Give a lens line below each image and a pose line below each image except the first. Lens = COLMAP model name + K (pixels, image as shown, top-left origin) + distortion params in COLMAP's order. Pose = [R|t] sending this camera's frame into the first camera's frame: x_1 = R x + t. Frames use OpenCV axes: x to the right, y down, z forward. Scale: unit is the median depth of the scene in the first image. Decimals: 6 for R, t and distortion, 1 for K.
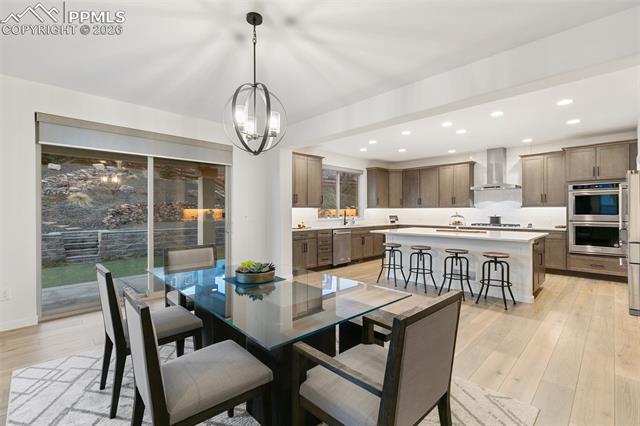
lens RADIAL K [[289.5, 0, 322.0], [0, 289.5, 208.6], [0, 0, 1]] dist [0.011440, -0.000551]
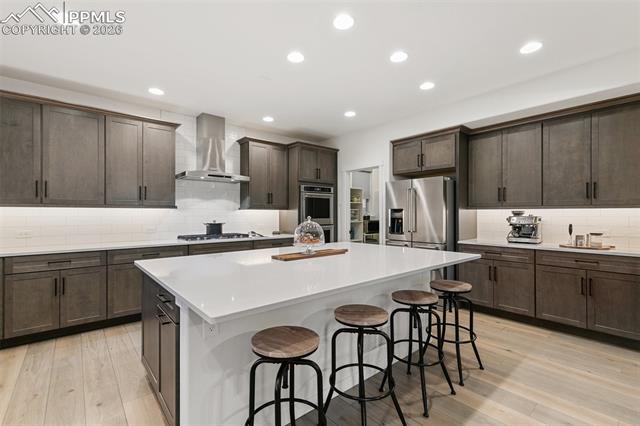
lens RADIAL K [[289.5, 0, 318.5], [0, 289.5, 213.7], [0, 0, 1]] dist [0.011440, -0.000551]
pose [[0.080038, 0.005555, 0.996776, -0.018136], [-0.007464, 0.999960, -0.004974, 0.008620], [-0.996764, -0.007042, 0.080076, 0.789551]]
